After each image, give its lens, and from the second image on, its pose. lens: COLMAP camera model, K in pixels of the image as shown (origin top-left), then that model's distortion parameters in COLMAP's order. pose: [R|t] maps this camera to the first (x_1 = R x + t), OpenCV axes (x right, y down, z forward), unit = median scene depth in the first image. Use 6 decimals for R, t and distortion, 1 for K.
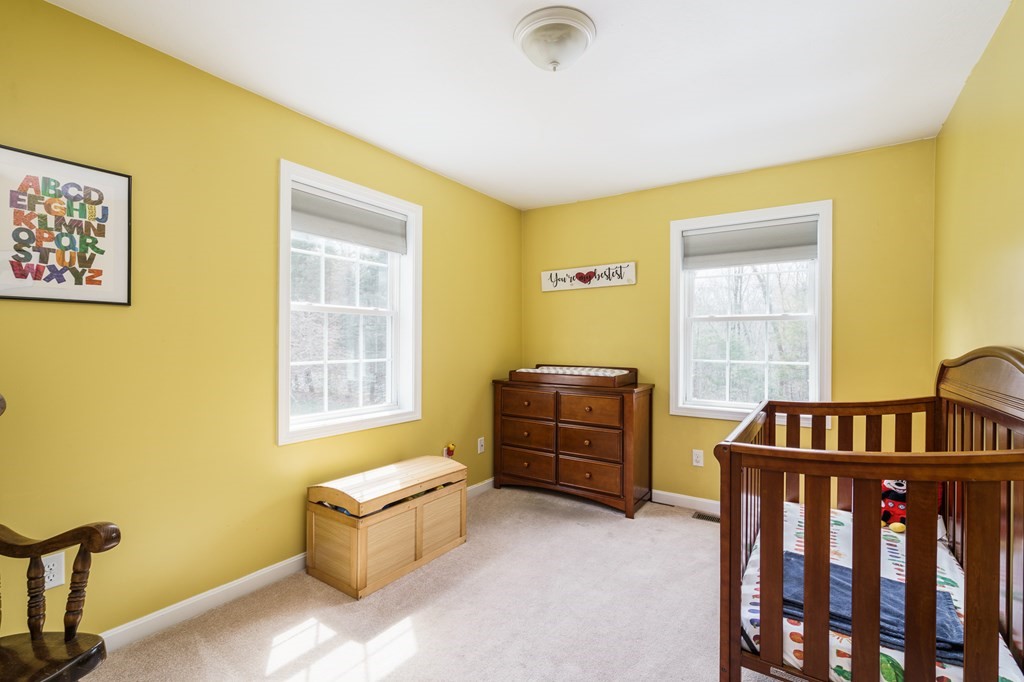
lens RADIAL K [[472.6, 0, 509.6], [0, 472.6, 342.3], [0, 0, 1]] dist [-0.005254, -0.000343]
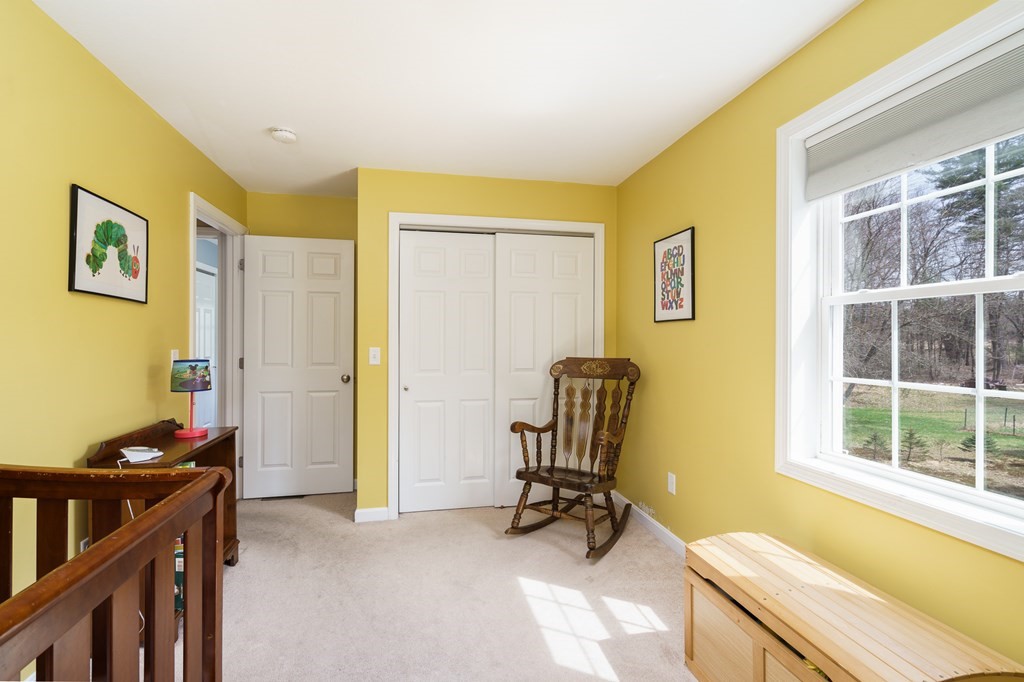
lens RADIAL K [[472.6, 0, 514.4], [0, 472.6, 343.9], [0, 0, 1]] dist [-0.005254, -0.000343]
pose [[-0.690452, -0.004101, -0.723366, 0.608276], [-0.013134, 0.999890, 0.006868, -0.010479], [0.723259, 0.014242, -0.690430, 1.705275]]
